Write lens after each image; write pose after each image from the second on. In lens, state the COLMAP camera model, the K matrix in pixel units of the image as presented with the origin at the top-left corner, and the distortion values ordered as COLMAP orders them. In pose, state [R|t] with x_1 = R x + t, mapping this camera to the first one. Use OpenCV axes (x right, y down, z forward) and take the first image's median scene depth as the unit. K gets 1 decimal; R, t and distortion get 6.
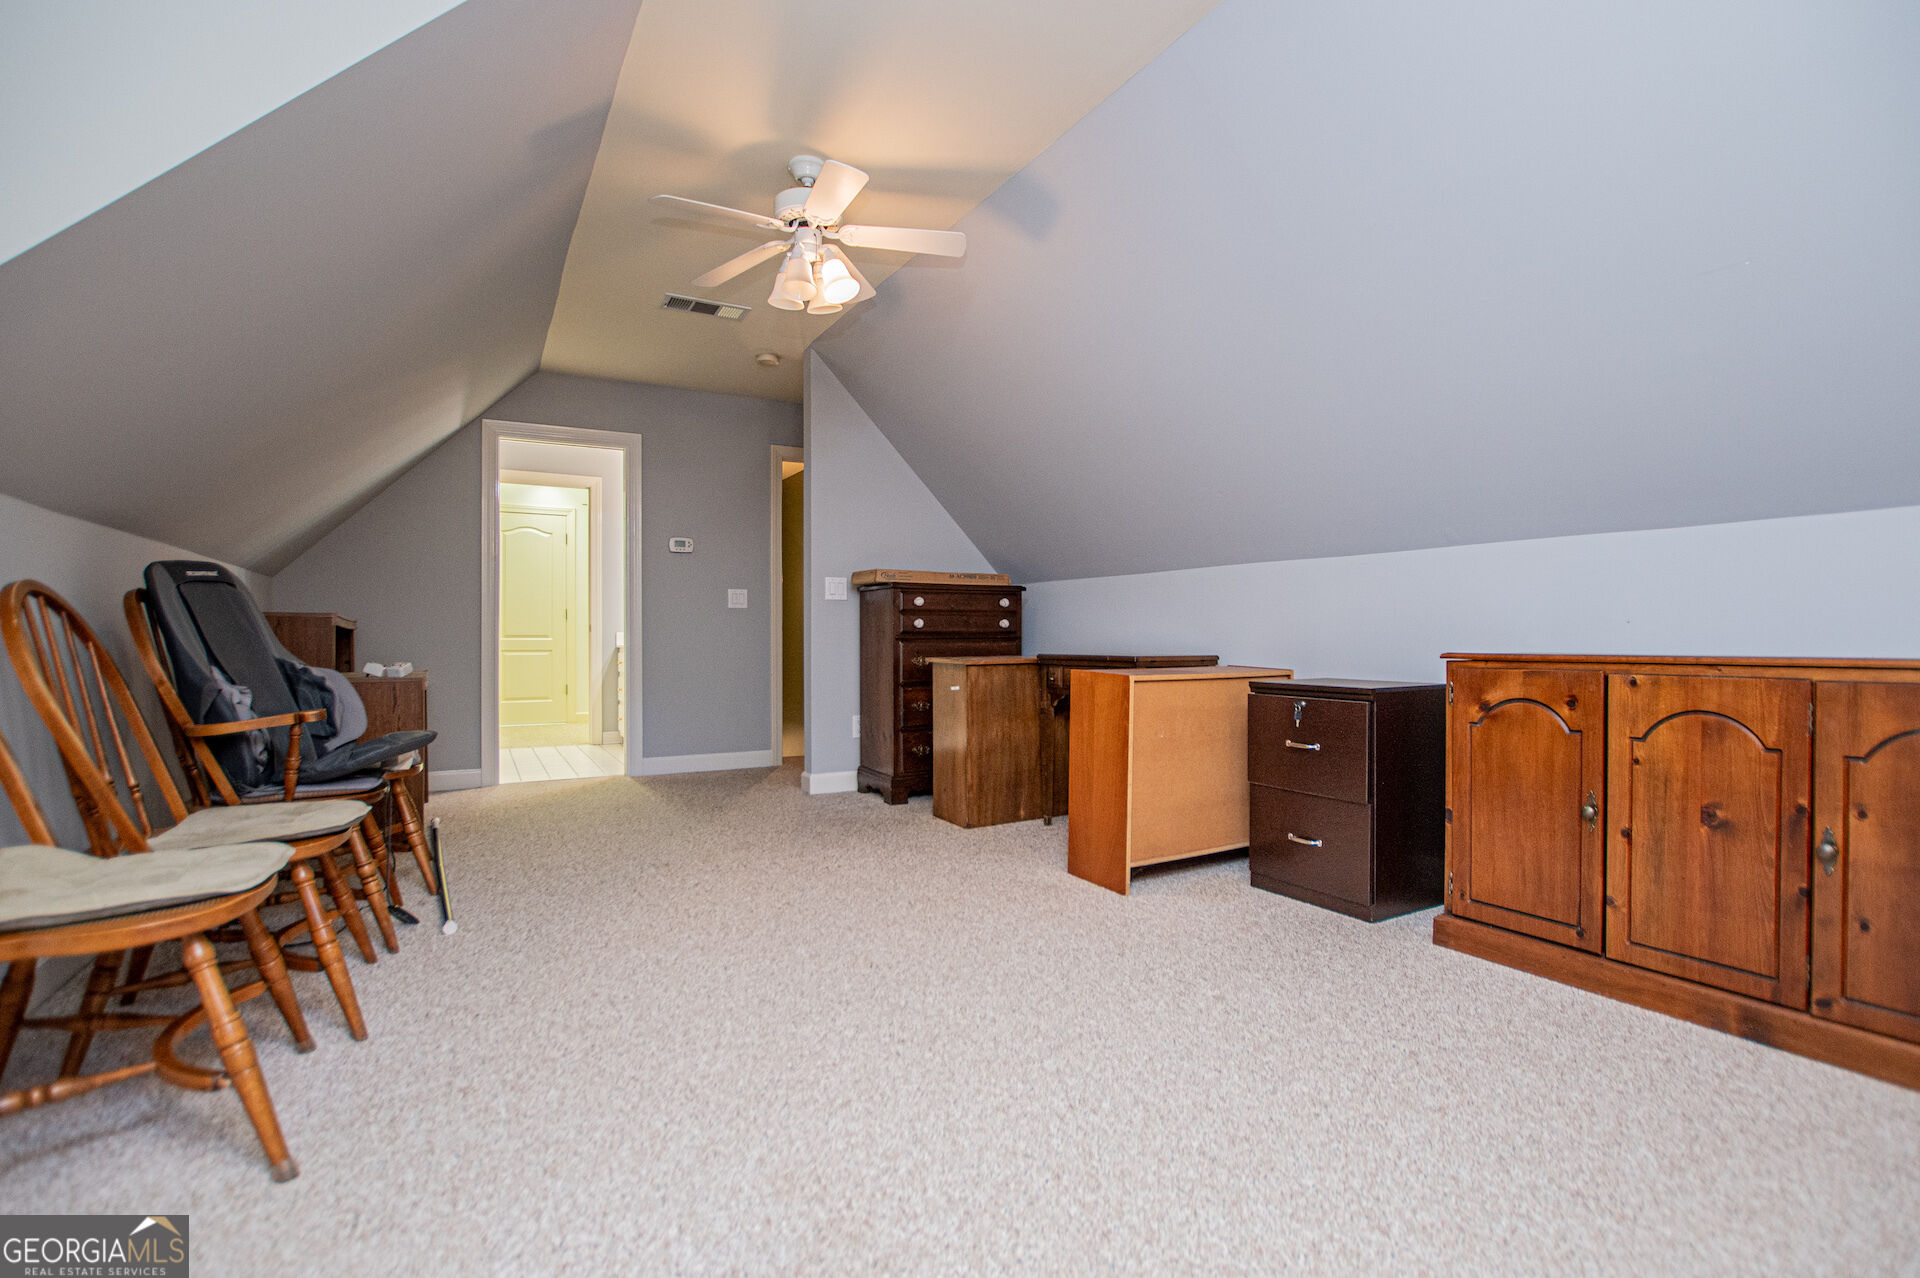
lens RADIAL K [[871.3, 0, 958.1], [0, 871.3, 635.9], [0, 0, 1]] dist [-0.021008, 0.000266]
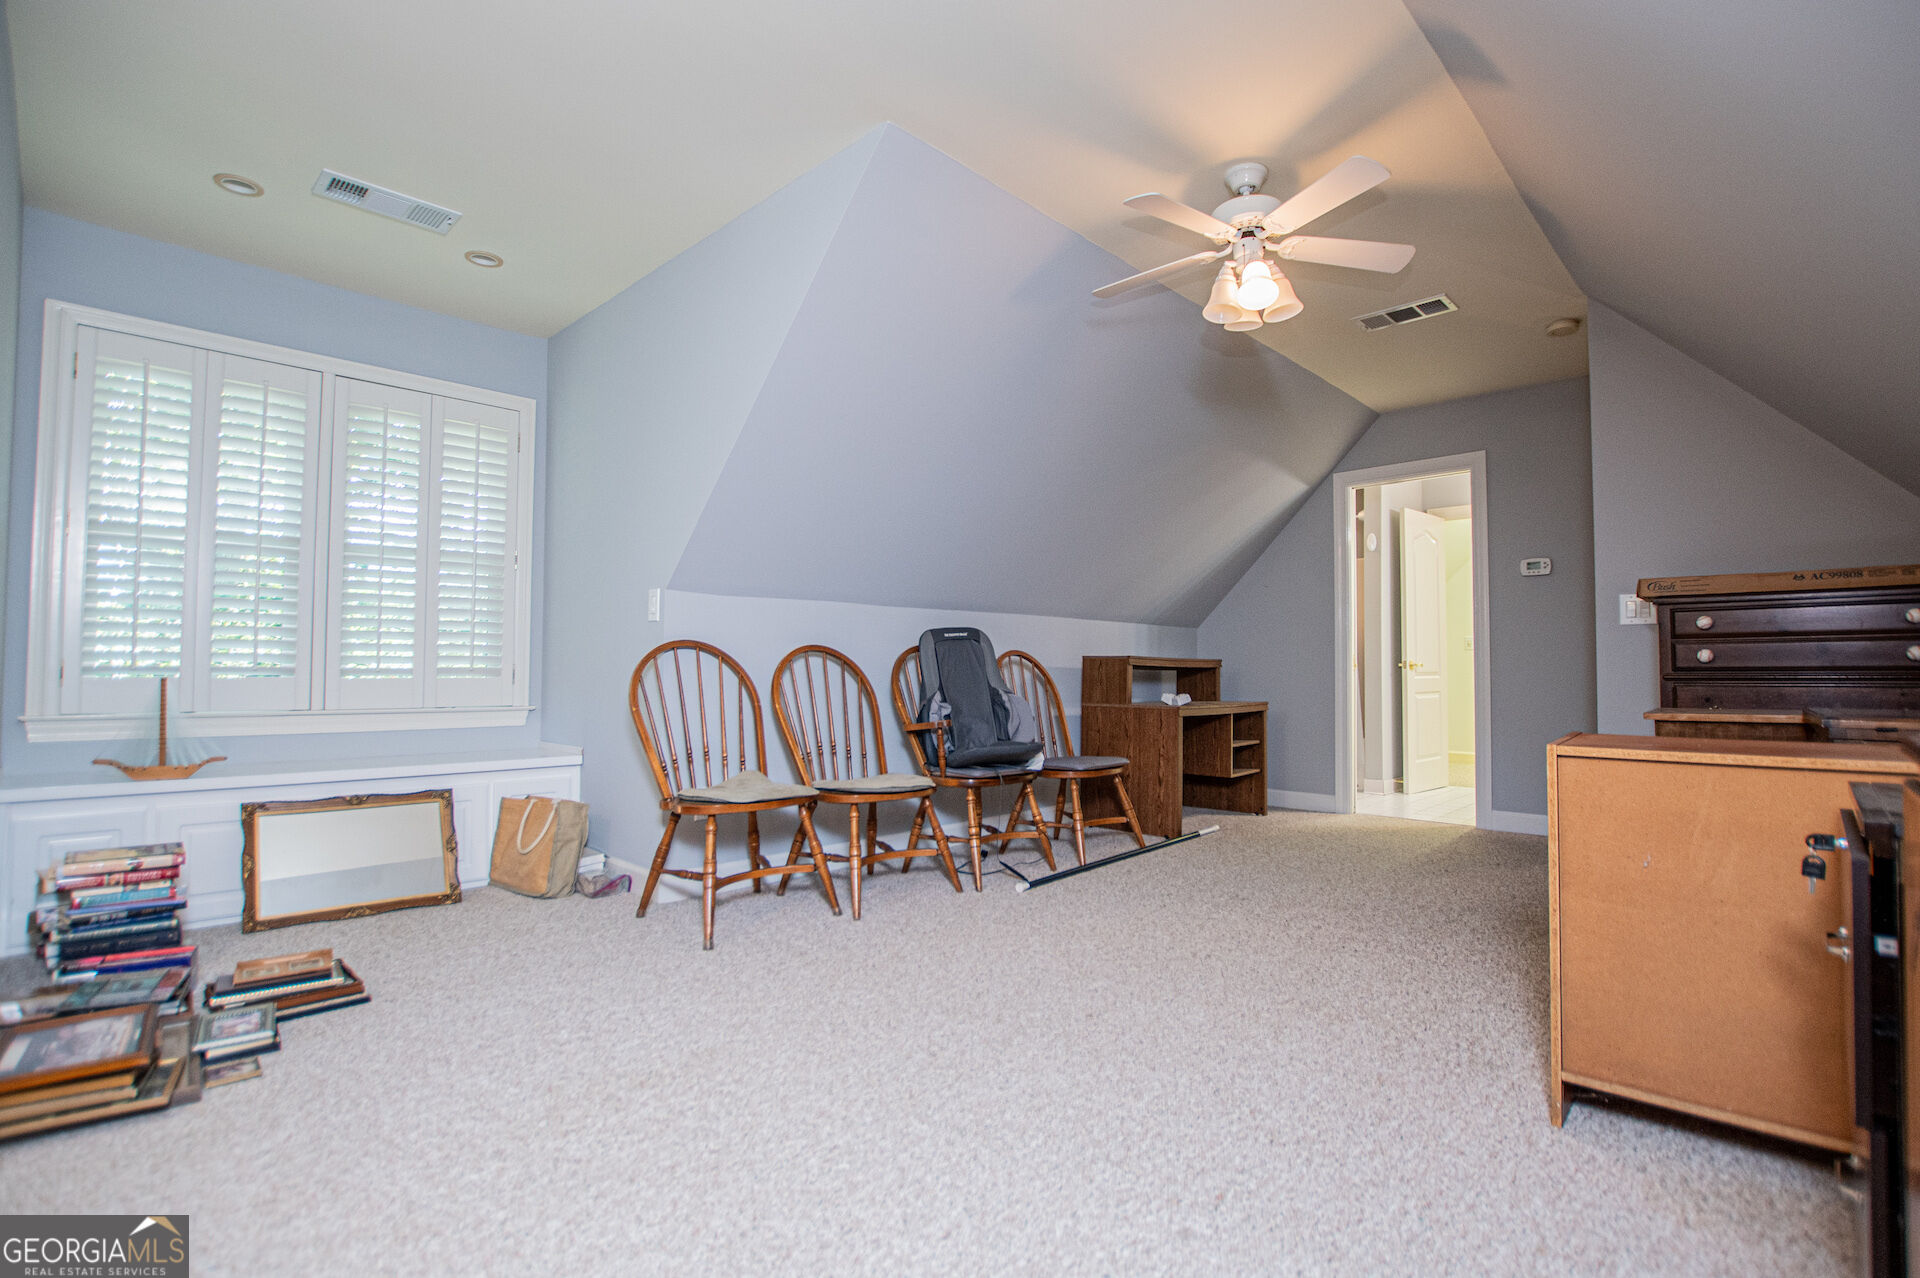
lens RADIAL K [[871.3, 0, 1008.9], [0, 871.3, 651.1], [0, 0, 1]] dist [-0.021008, 0.000266]
pose [[0.316588, -0.022745, -0.948290, 0.530382], [-0.000982, 0.999704, -0.024306, -0.002020], [0.948563, 0.008626, 0.316472, 0.399894]]
